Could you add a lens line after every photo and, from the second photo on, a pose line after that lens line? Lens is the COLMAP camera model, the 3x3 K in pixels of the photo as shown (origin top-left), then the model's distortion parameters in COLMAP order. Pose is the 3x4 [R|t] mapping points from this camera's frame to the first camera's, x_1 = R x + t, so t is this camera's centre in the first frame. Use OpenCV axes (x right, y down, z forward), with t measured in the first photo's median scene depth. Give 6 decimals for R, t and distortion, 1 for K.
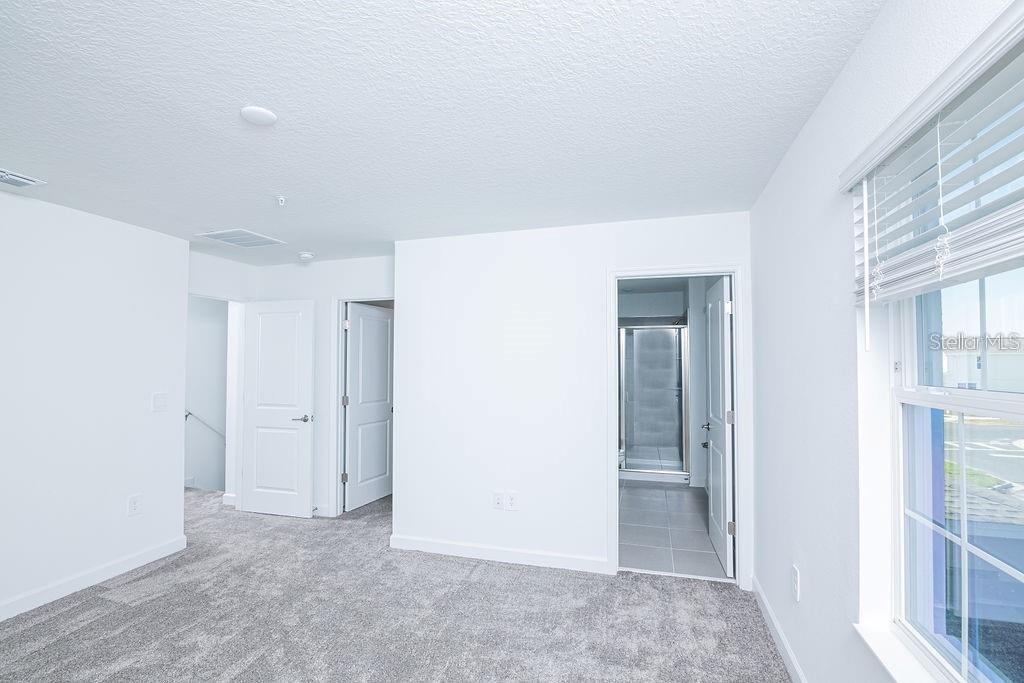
lens RADIAL K [[468.3, 0, 511.5], [0, 468.3, 344.4], [0, 0, 1]] dist [-0.018992, 0.000858]
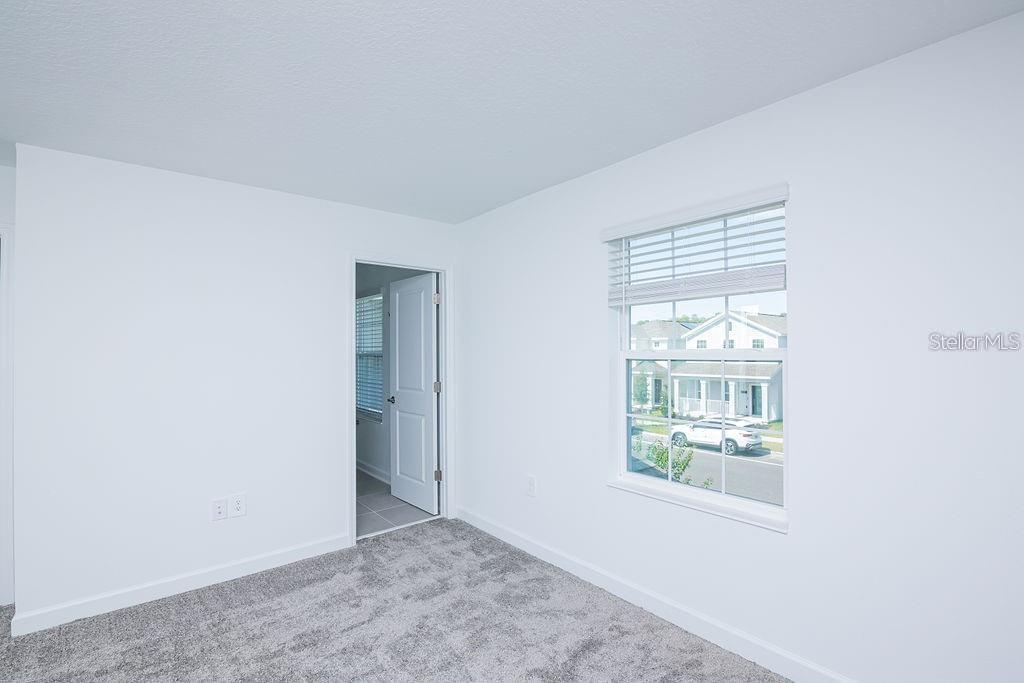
lens RADIAL K [[468.3, 0, 507.9], [0, 468.3, 347.4], [0, 0, 1]] dist [-0.018992, 0.000858]
pose [[0.560295, 0.002285, 0.828290, -0.437287], [-0.024647, 0.999599, 0.013915, 0.026708], [-0.827927, -0.028211, 0.560126, 0.138061]]
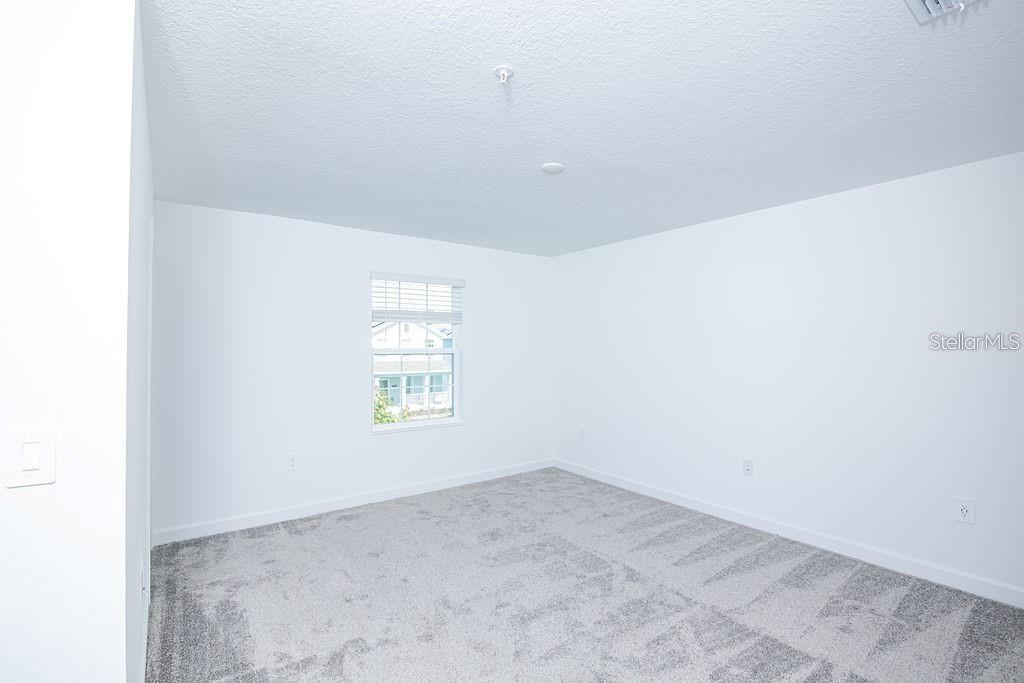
lens RADIAL K [[468.3, 0, 508.6], [0, 468.3, 344.0], [0, 0, 1]] dist [-0.018992, 0.000858]
pose [[-0.796800, 0.005556, 0.604217, -0.729393], [-0.022110, 0.999020, -0.038344, 0.066212], [-0.603838, -0.043911, -0.795897, 1.234645]]
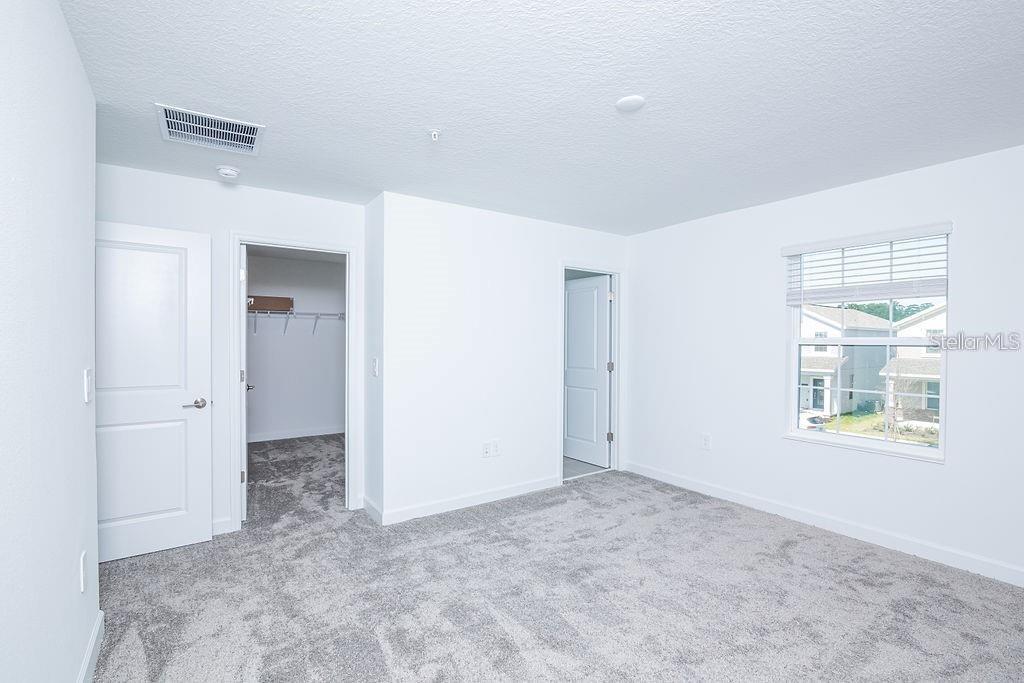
lens RADIAL K [[468.3, 0, 512.2], [0, 468.3, 344.5], [0, 0, 1]] dist [-0.018992, 0.000858]
pose [[0.623906, -0.003212, 0.781493, -0.911520], [-0.036021, 0.998811, 0.032863, 0.041212], [-0.780669, -0.048654, 0.623048, 0.269138]]
